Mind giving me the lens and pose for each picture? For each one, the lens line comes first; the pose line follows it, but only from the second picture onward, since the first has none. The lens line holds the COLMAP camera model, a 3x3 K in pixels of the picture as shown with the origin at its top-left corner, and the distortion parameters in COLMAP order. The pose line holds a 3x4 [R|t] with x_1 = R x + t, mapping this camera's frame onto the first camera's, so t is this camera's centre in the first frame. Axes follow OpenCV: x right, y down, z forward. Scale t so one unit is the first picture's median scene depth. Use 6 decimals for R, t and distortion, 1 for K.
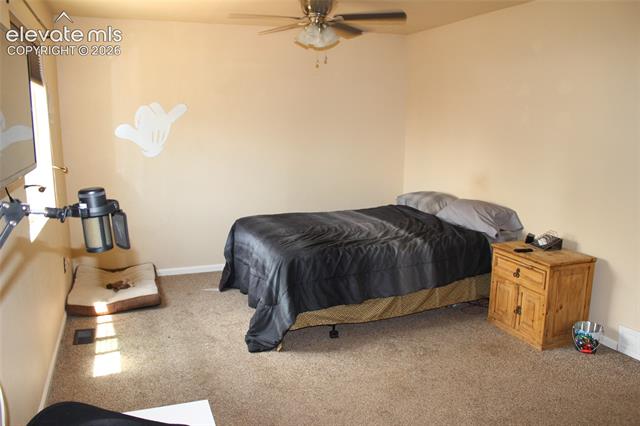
lens RADIAL K [[528.5, 0, 320.0], [0, 528.5, 213.0], [0, 0, 1]] dist [-0.073397, 0.003014]
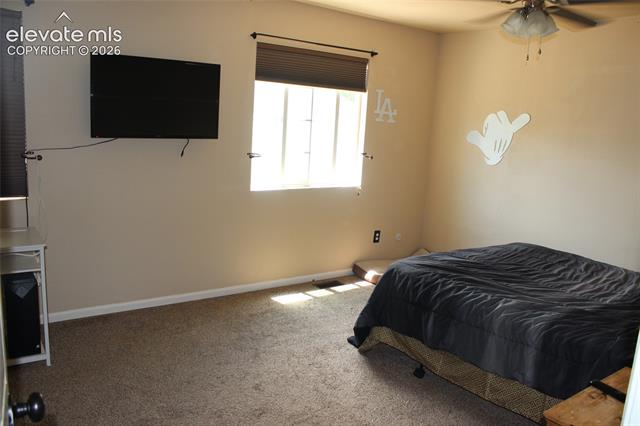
lens RADIAL K [[528.5, 0, 320.0], [0, 528.5, 213.0], [0, 0, 1]] dist [-0.073397, 0.003014]
pose [[0.286219, 0.189269, -0.939285, 0.557629], [-0.237596, 0.963699, 0.121789, -0.065108], [0.928239, 0.188312, 0.320799, 0.406966]]
